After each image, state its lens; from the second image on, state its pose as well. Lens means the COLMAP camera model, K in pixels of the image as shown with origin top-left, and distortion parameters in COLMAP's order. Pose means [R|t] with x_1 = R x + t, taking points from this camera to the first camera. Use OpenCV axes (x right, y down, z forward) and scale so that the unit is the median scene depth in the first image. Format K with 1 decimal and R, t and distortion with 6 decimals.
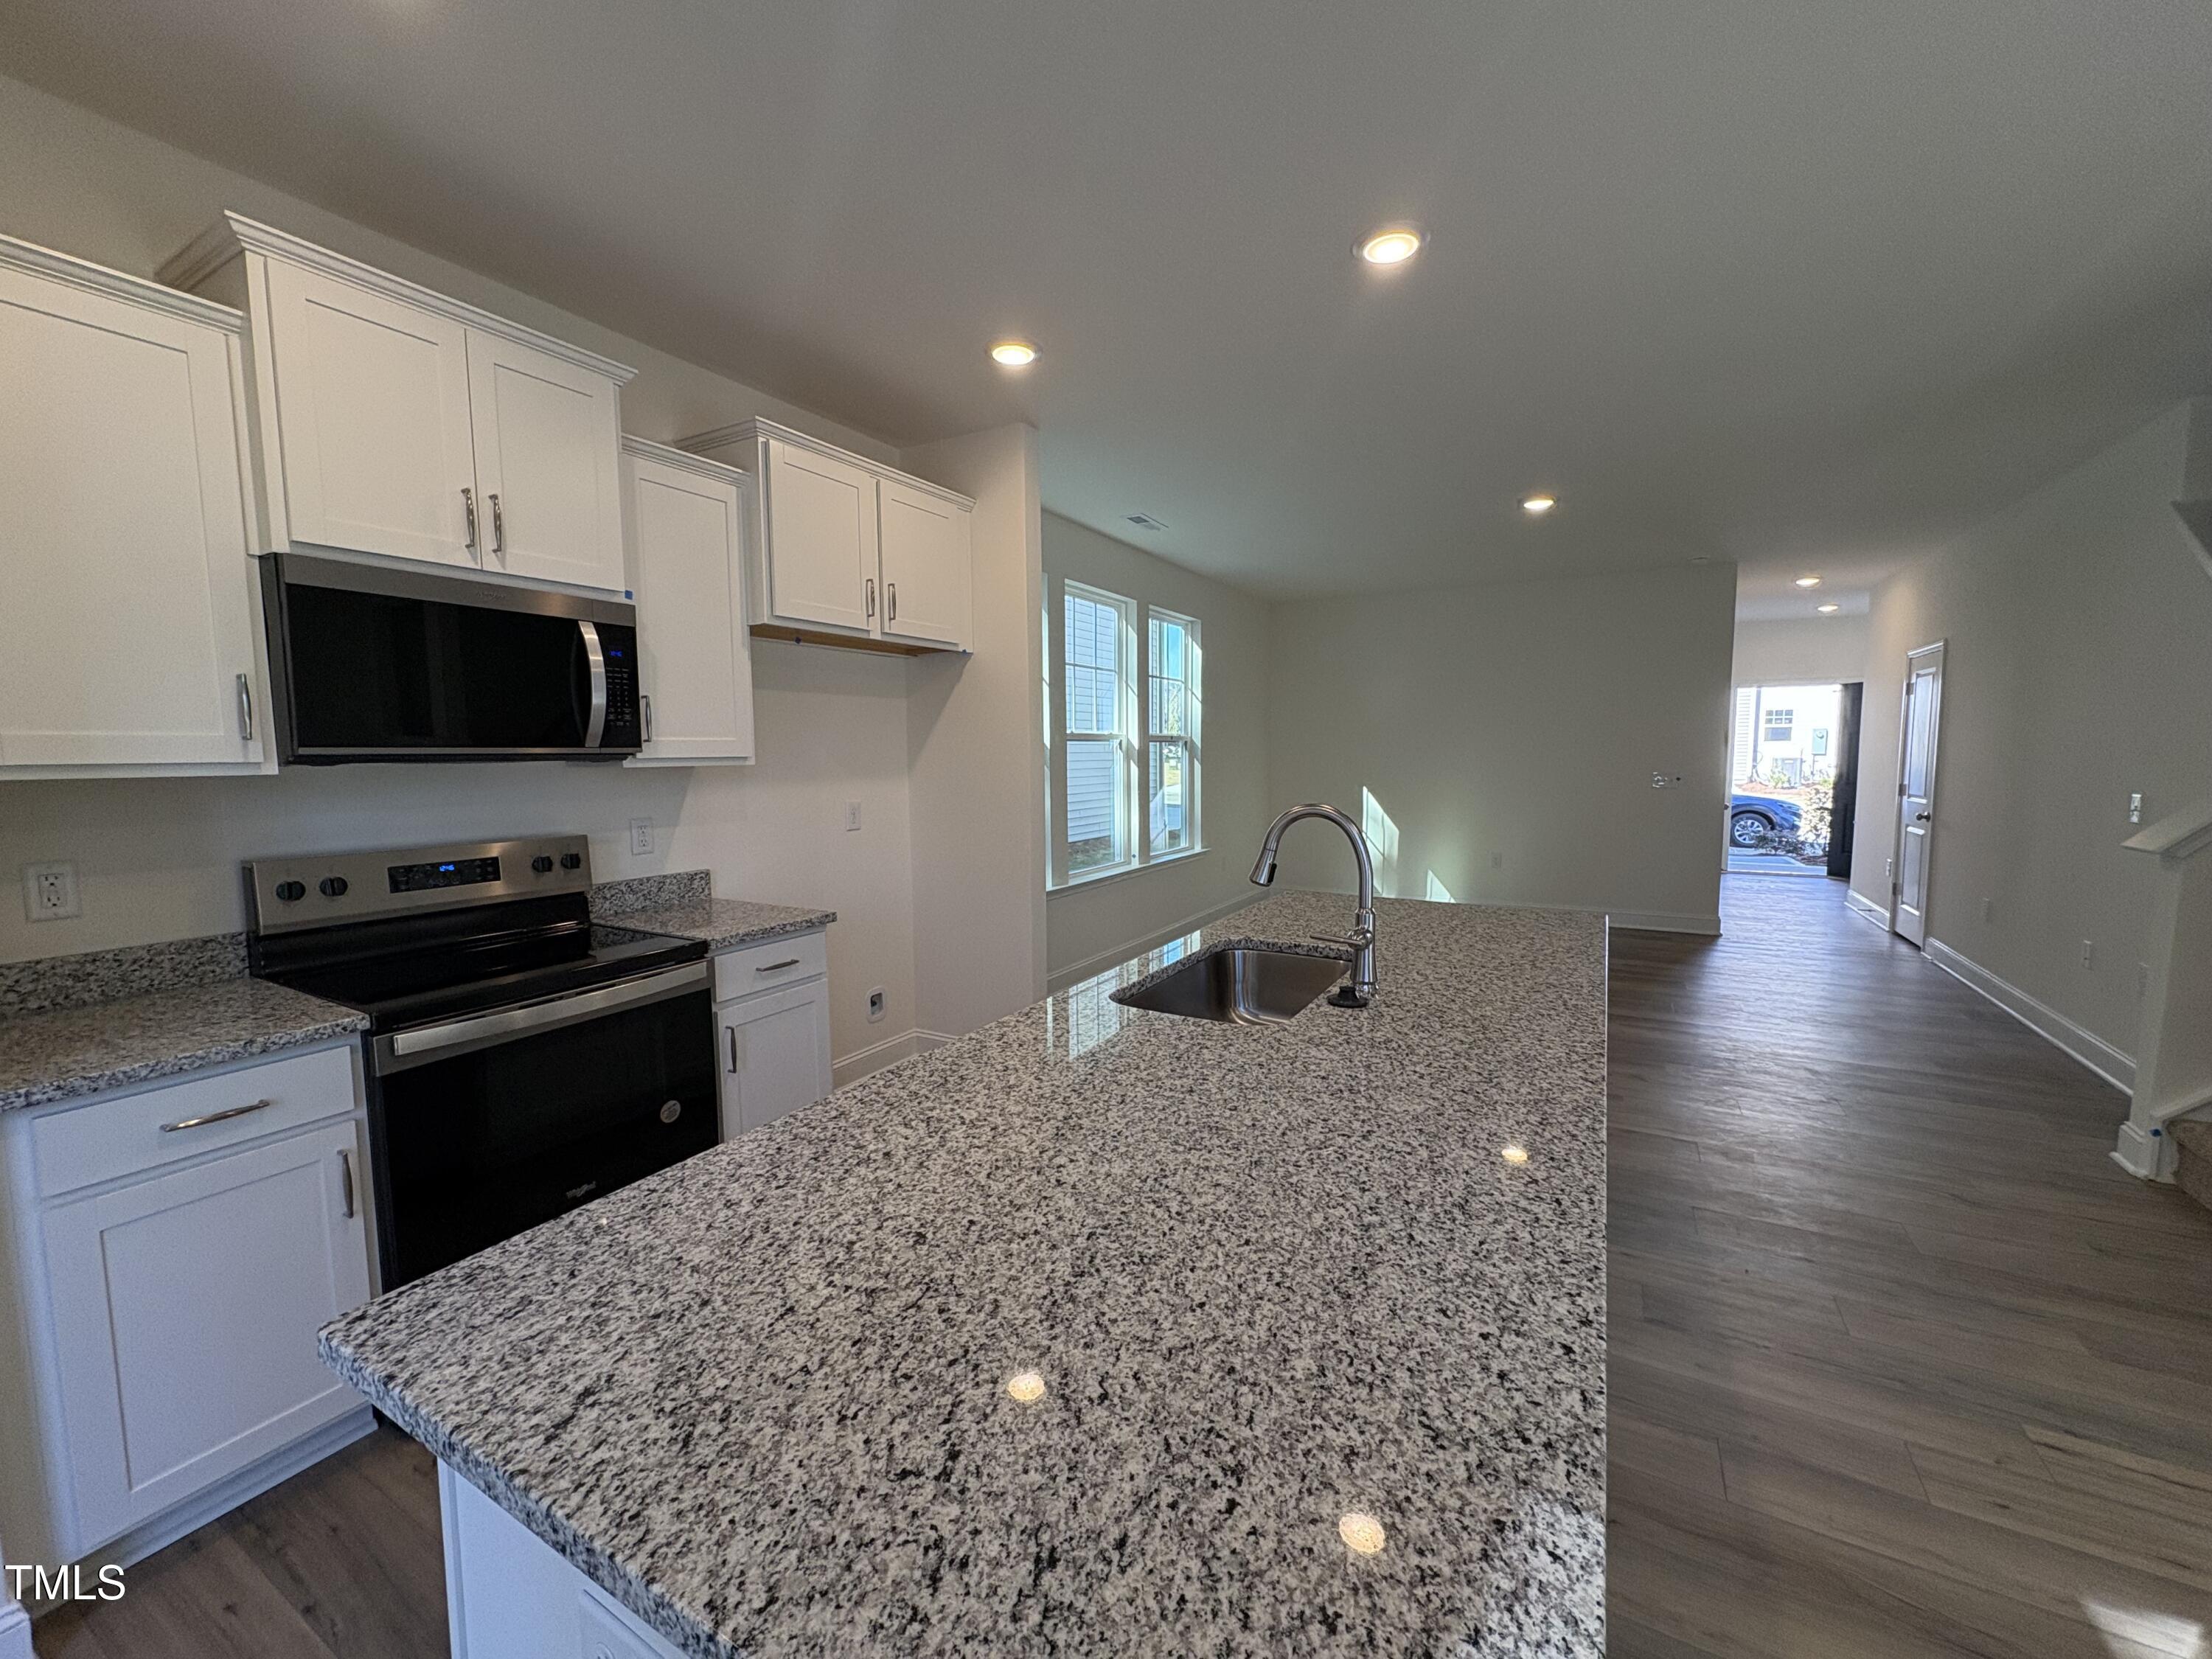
lens RADIAL K [[880.6, 0, 1105.7], [0, 880.6, 827.5], [0, 0, 1]] dist [0.000093, -0.000106]
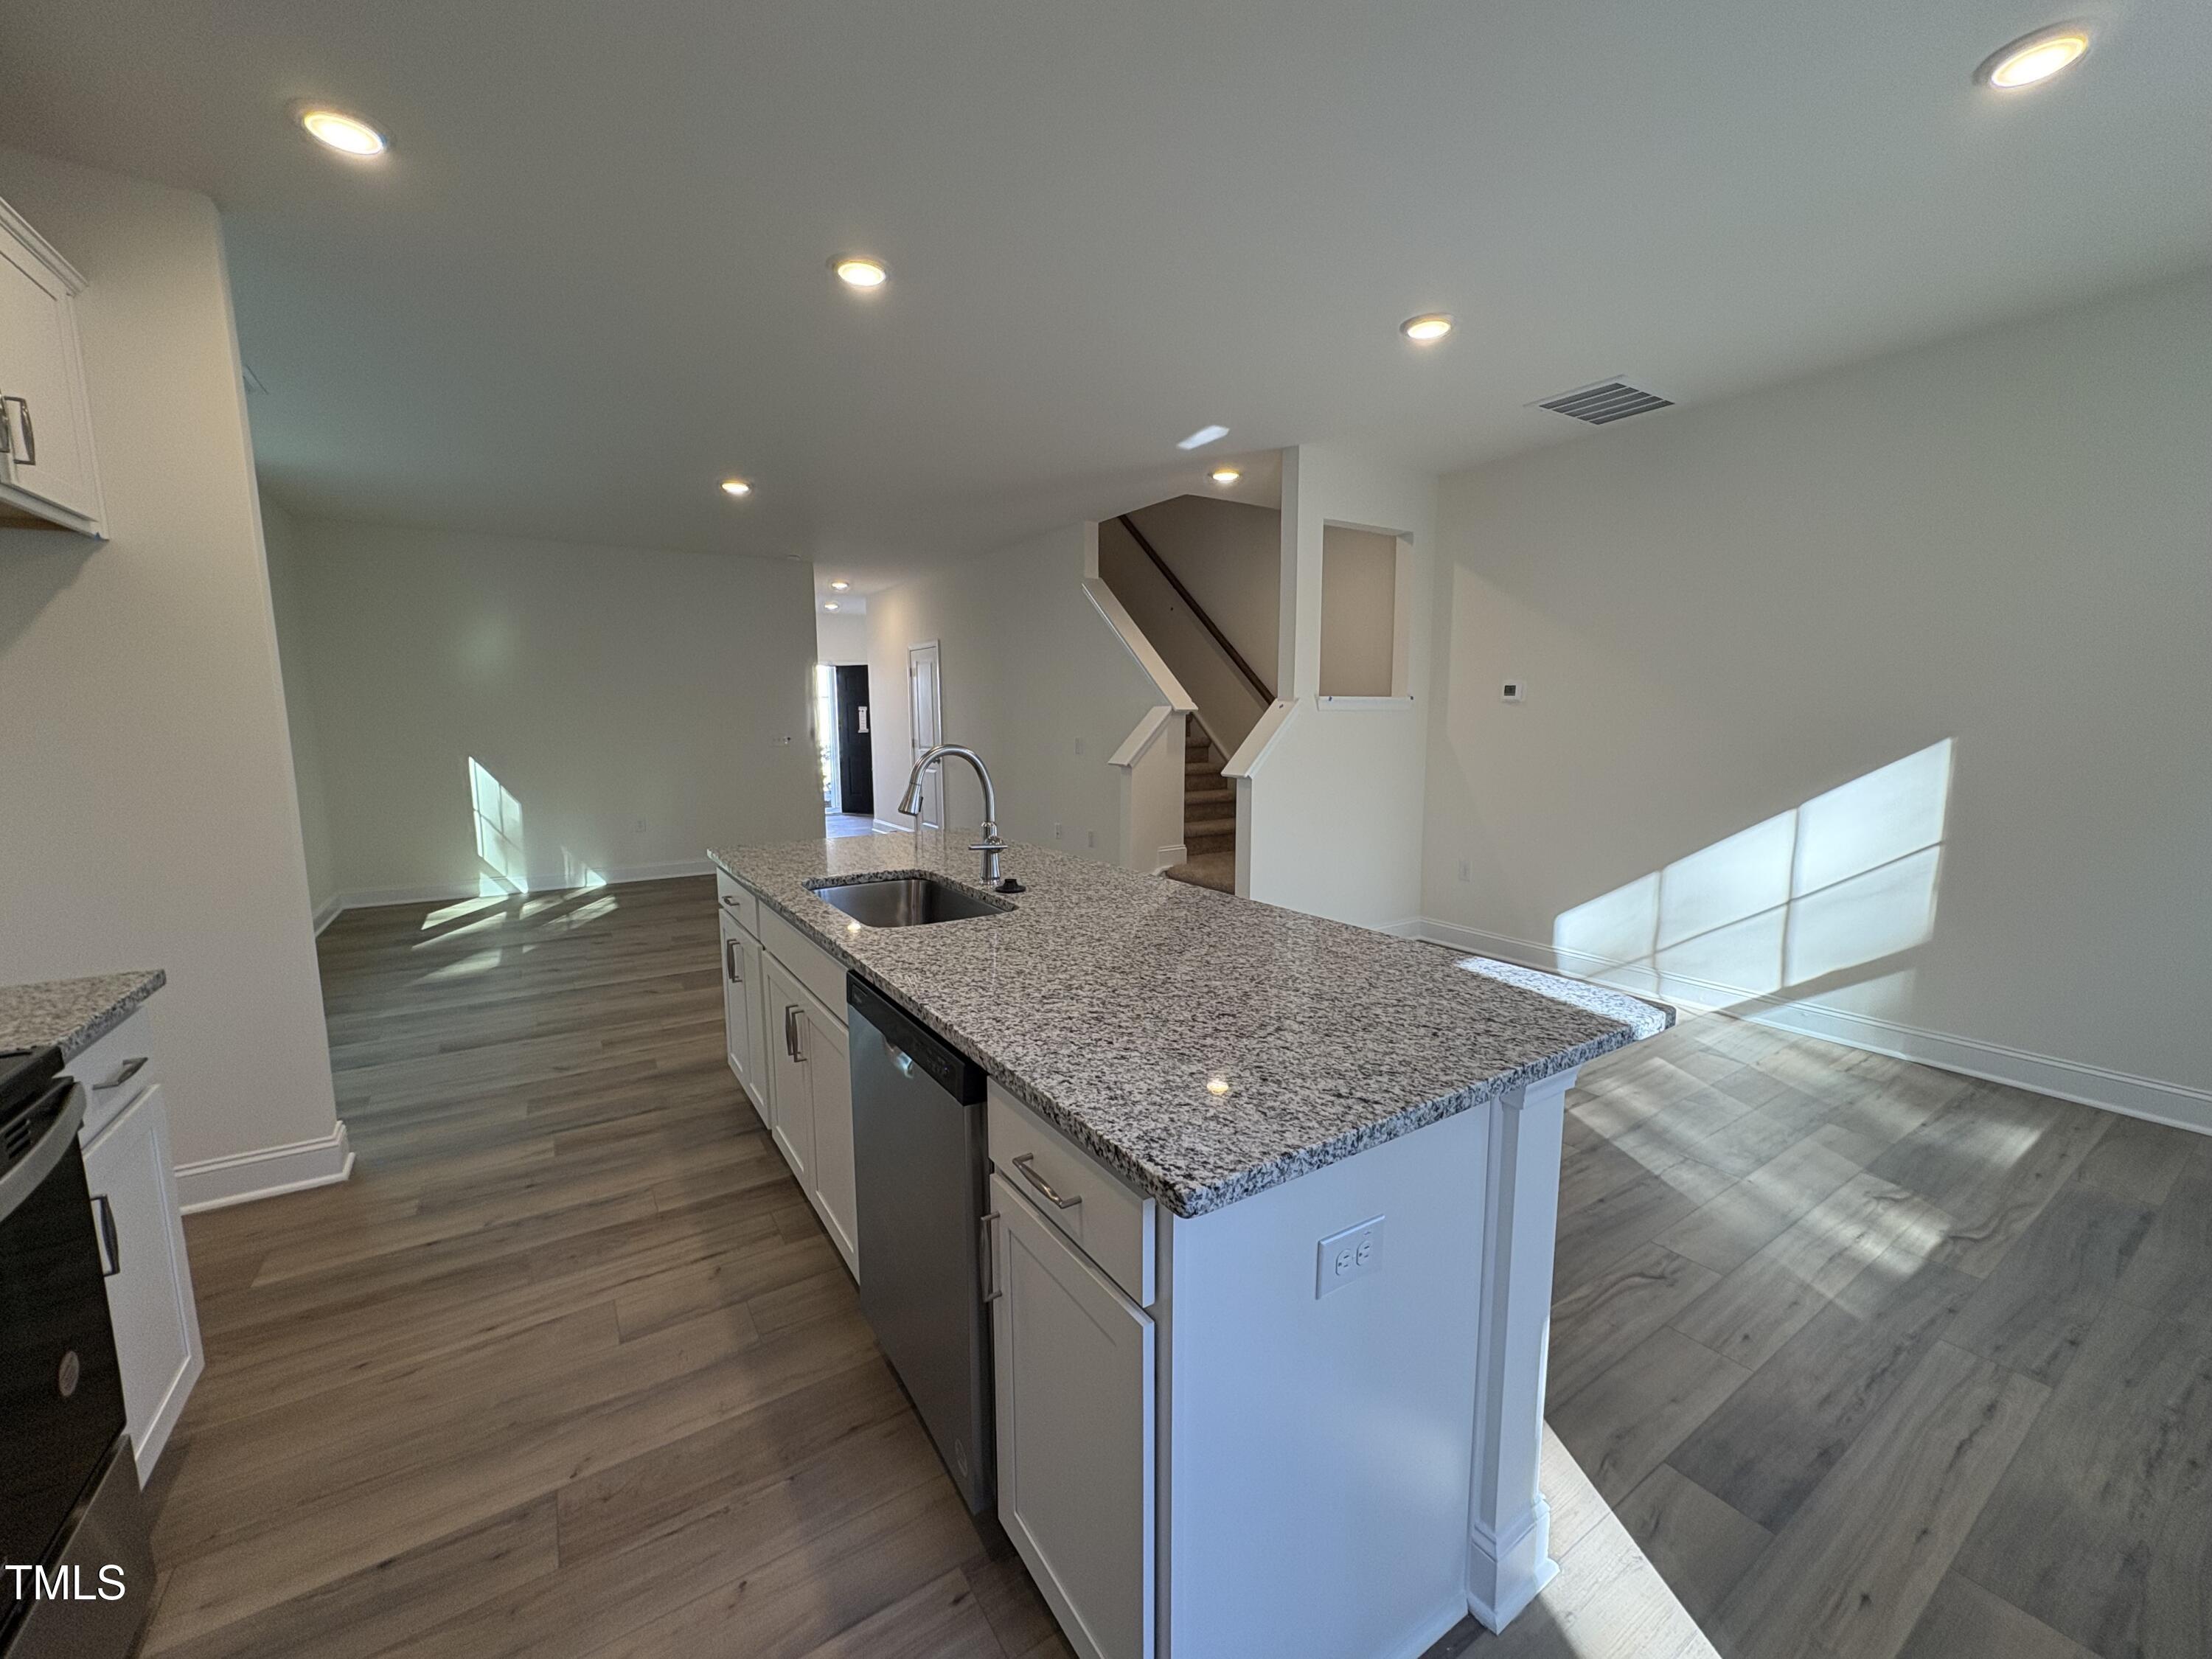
lens RADIAL K [[880.6, 0, 1109.3], [0, 880.6, 825.0], [0, 0, 1]] dist [0.000093, -0.000106]
pose [[0.451437, -0.106775, 0.885891, -0.695436], [0.080063, 0.993657, 0.078965, 0.005309], [-0.888704, 0.035279, 0.457122, 0.210980]]
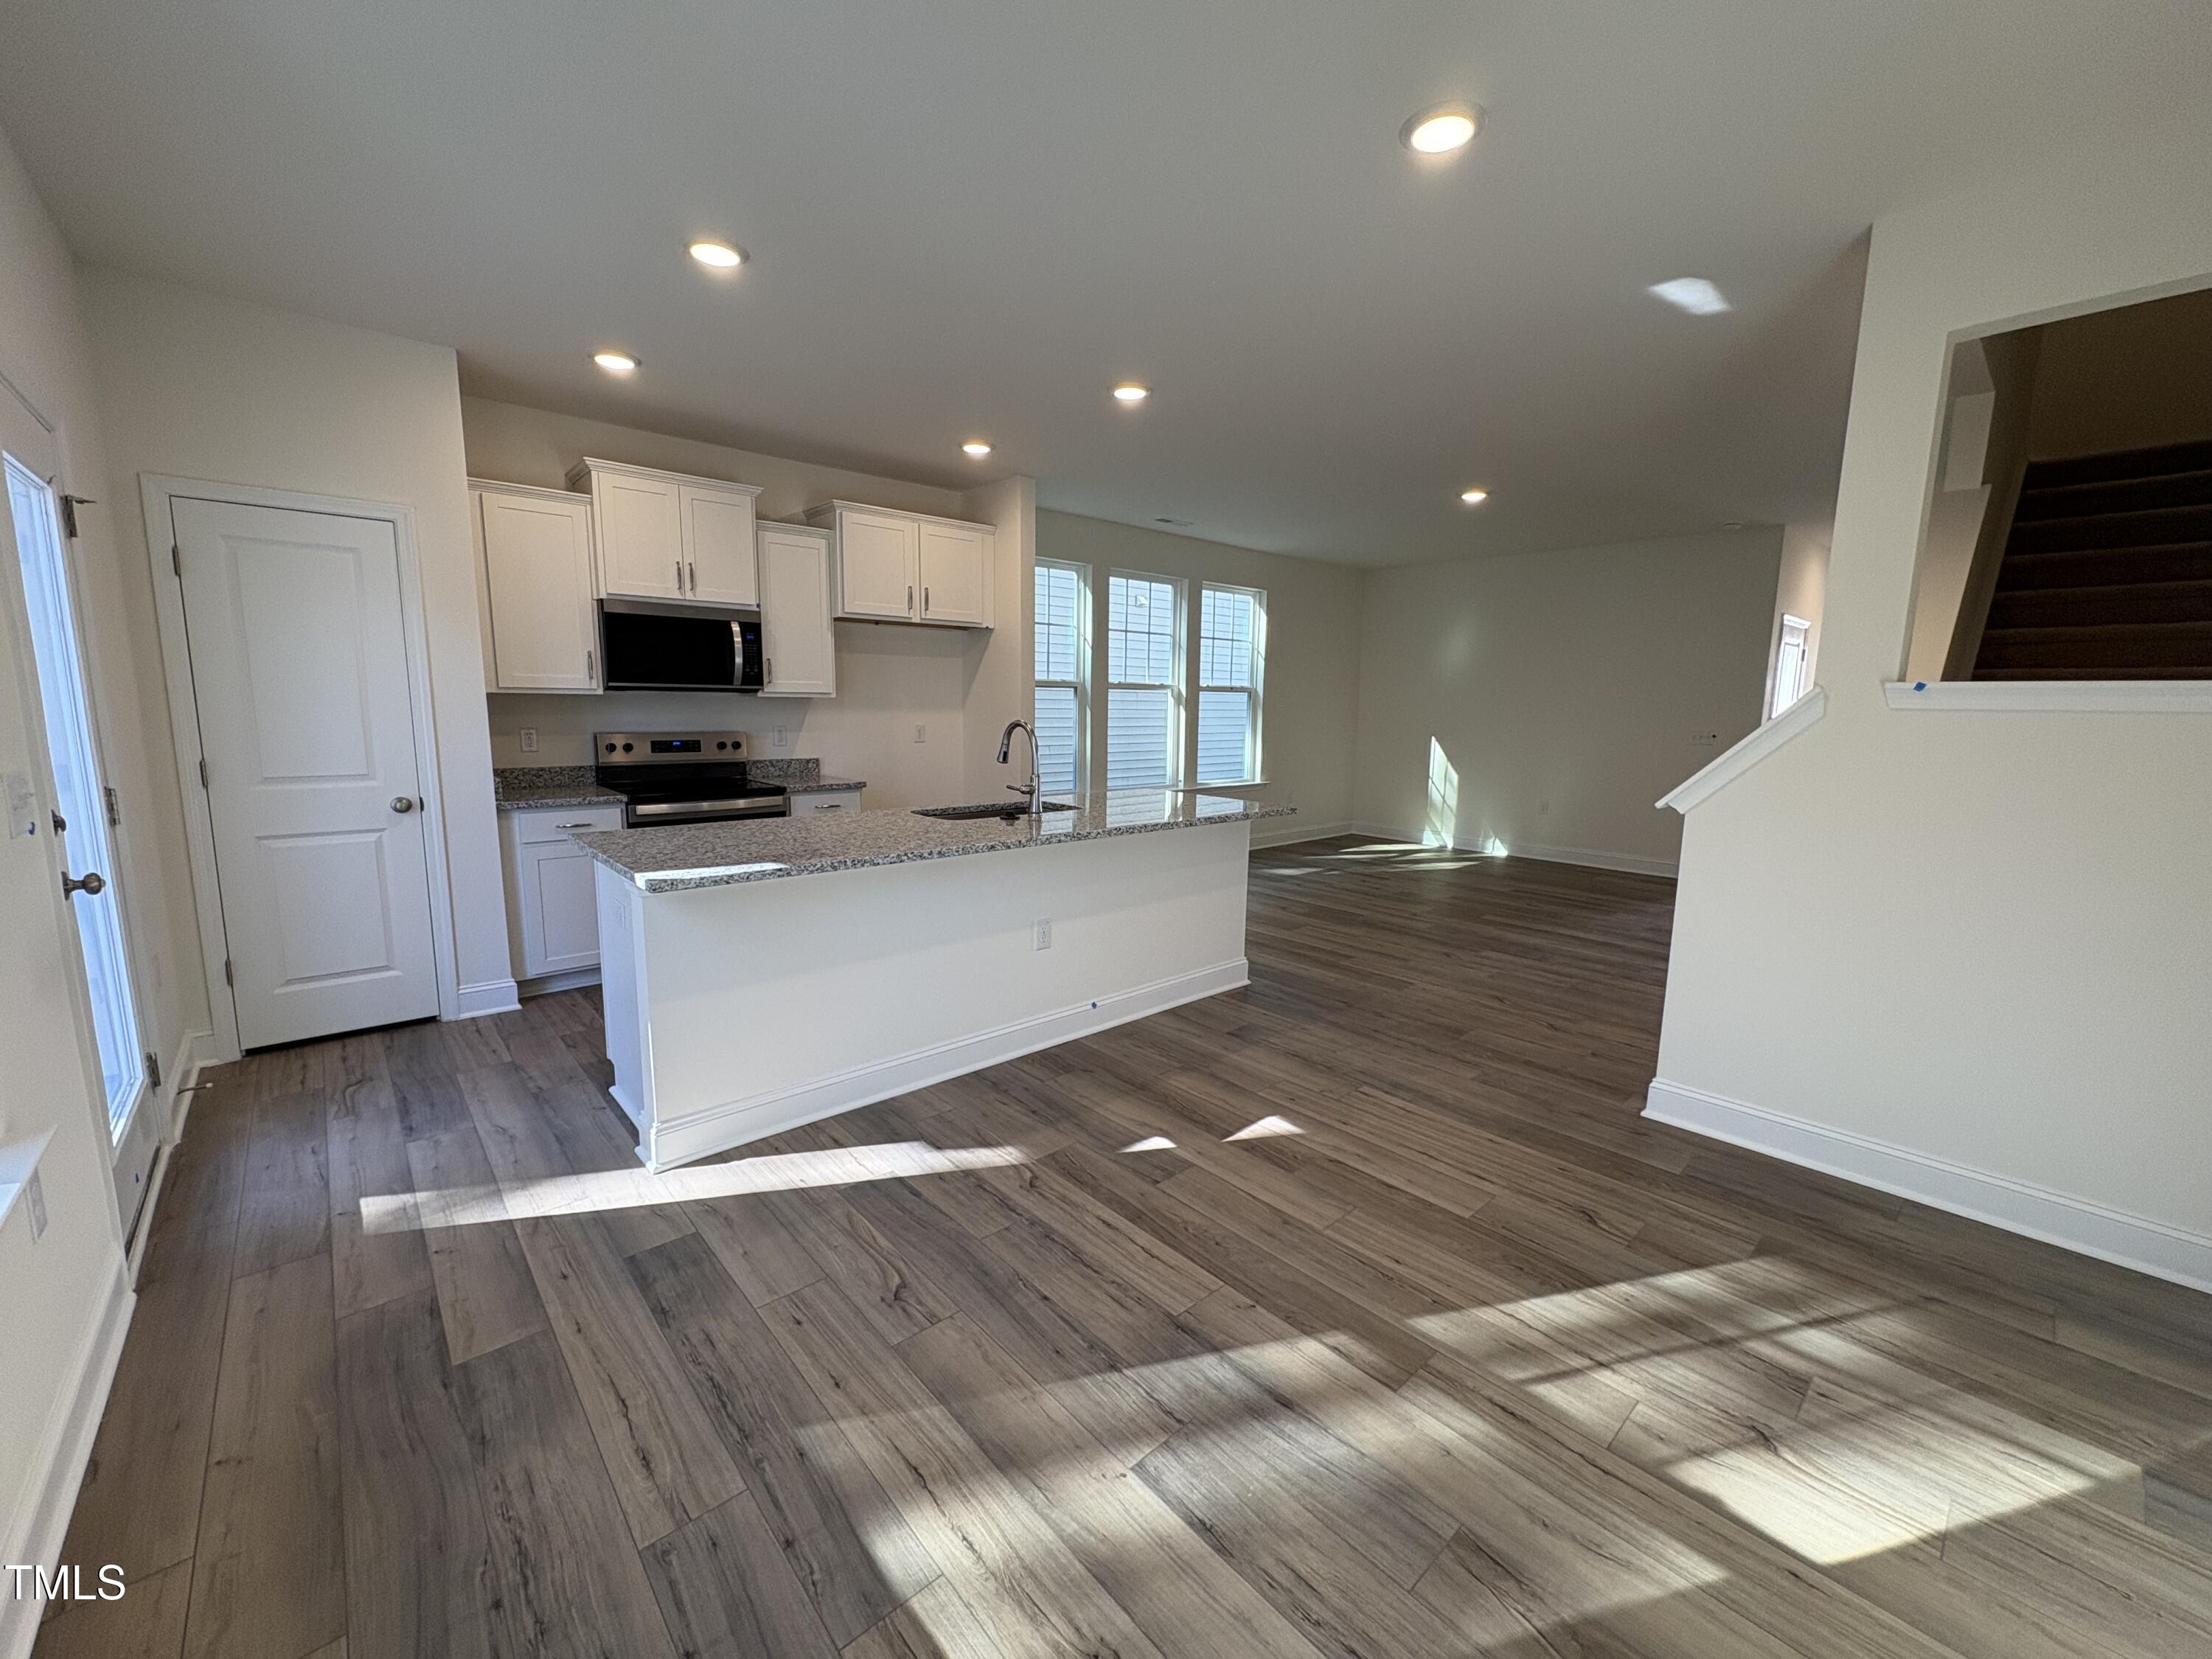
lens RADIAL K [[880.6, 0, 1103.5], [0, 880.6, 828.0], [0, 0, 1]] dist [0.000093, -0.000106]
pose [[0.948029, 0.066208, -0.311219, 0.910275], [-0.048912, 0.996810, 0.063062, 0.069361], [0.314401, -0.044562, 0.948244, -0.689941]]
